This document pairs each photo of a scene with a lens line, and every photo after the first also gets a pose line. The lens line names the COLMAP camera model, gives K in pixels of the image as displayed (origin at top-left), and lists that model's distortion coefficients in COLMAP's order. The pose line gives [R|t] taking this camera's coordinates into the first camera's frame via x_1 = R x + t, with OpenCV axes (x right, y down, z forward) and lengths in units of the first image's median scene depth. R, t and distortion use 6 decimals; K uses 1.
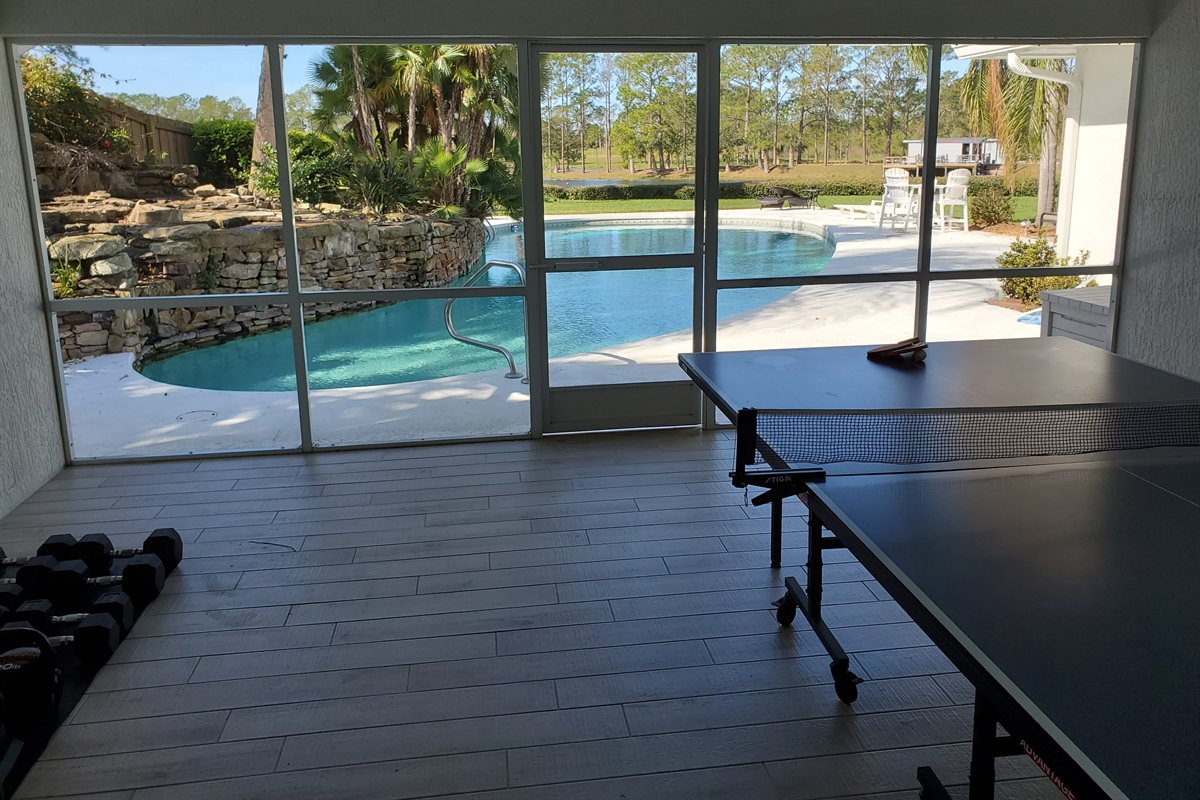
lens RADIAL K [[935.4, 0, 599.9], [0, 935.4, 406.8], [0, 0, 1]] dist [0.004363, 0.004221]
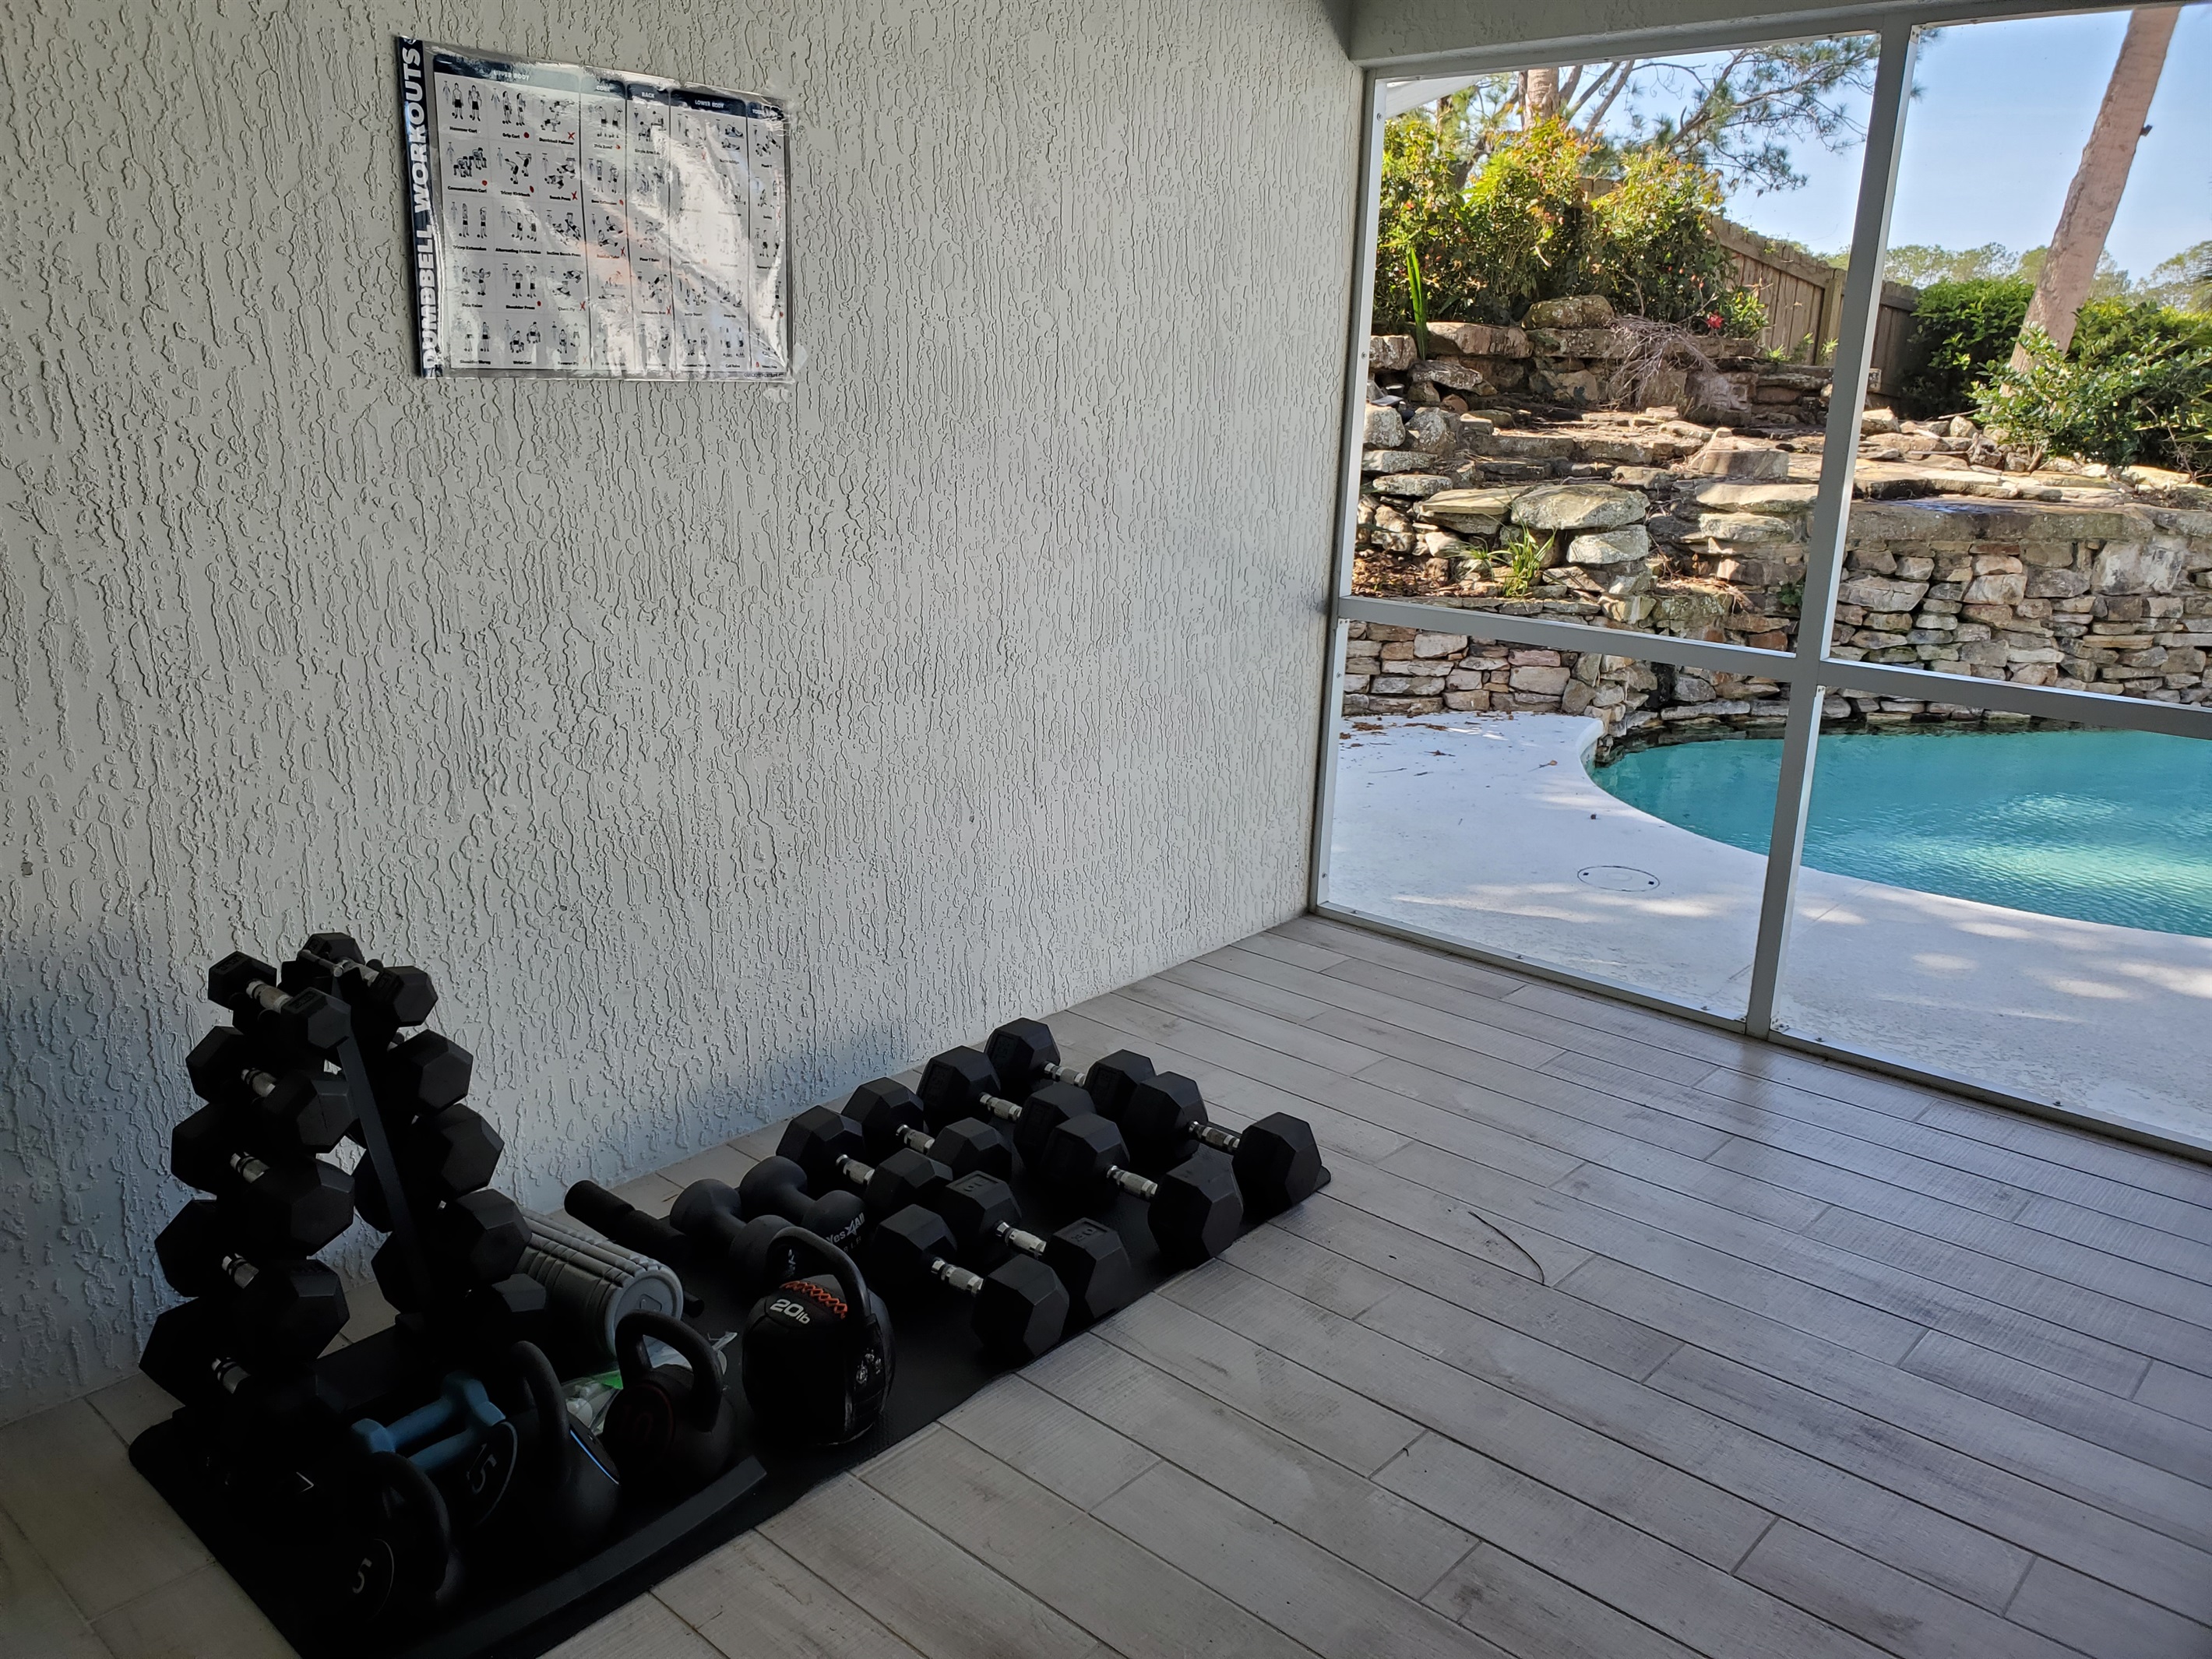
lens RADIAL K [[1725.1, 0, 1106.0], [0, 1725.1, 829.5], [0, 0, 1]] dist [0.003385, 0.005415]
pose [[0.646851, 0.236361, -0.725063, 0.020198], [-0.236803, 0.966013, 0.103648, -0.029631], [0.724919, 0.104653, 0.680838, 0.149023]]
